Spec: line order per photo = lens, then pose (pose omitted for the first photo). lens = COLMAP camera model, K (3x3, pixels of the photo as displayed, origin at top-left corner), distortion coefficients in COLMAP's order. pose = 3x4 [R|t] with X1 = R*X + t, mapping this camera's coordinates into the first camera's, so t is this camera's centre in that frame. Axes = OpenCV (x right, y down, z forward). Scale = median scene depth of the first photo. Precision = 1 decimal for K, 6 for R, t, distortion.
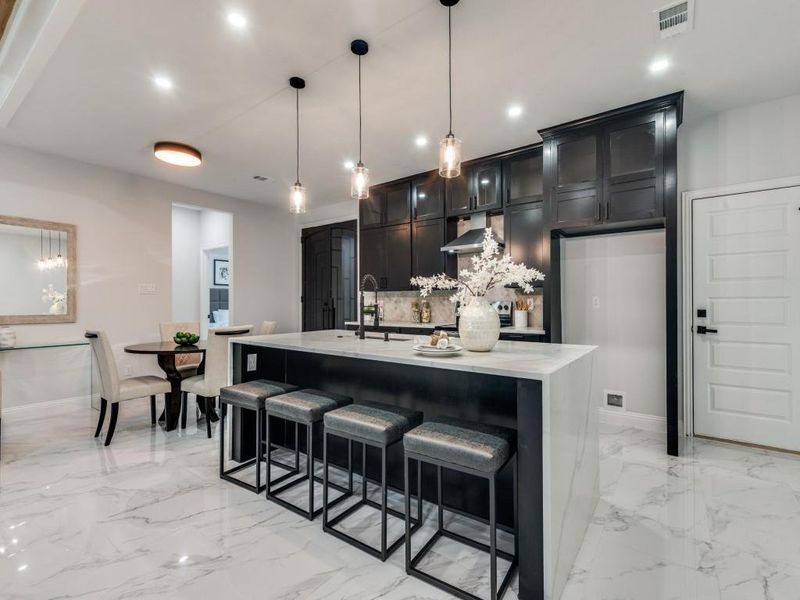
lens RADIAL K [[379.1, 0, 405.7], [0, 379.1, 303.6], [0, 0, 1]] dist [0.011560, -0.000785]
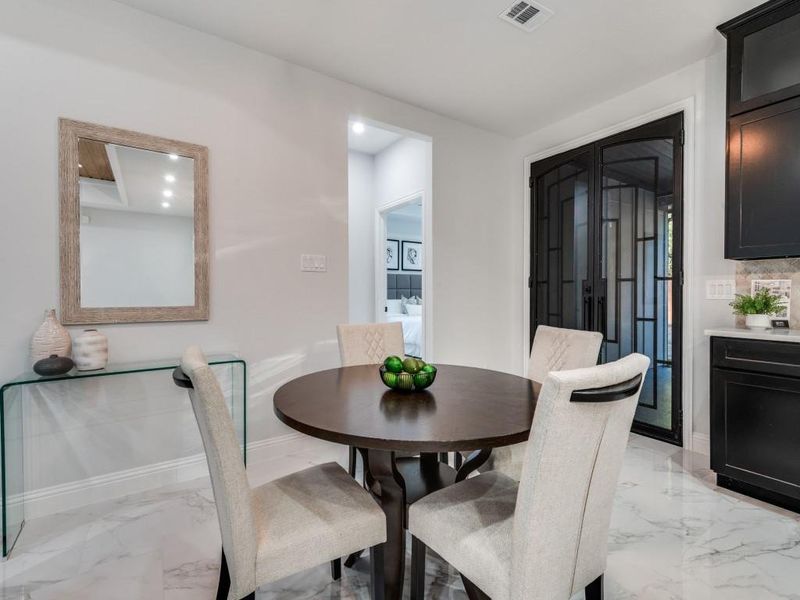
lens RADIAL K [[379.1, 0, 407.4], [0, 379.1, 300.5], [0, 0, 1]] dist [0.011560, -0.000785]
pose [[0.944649, 0.007142, -0.328005, -0.400301], [0.000666, 0.999719, 0.023687, 0.007179], [0.328082, -0.022594, 0.944379, 0.565384]]
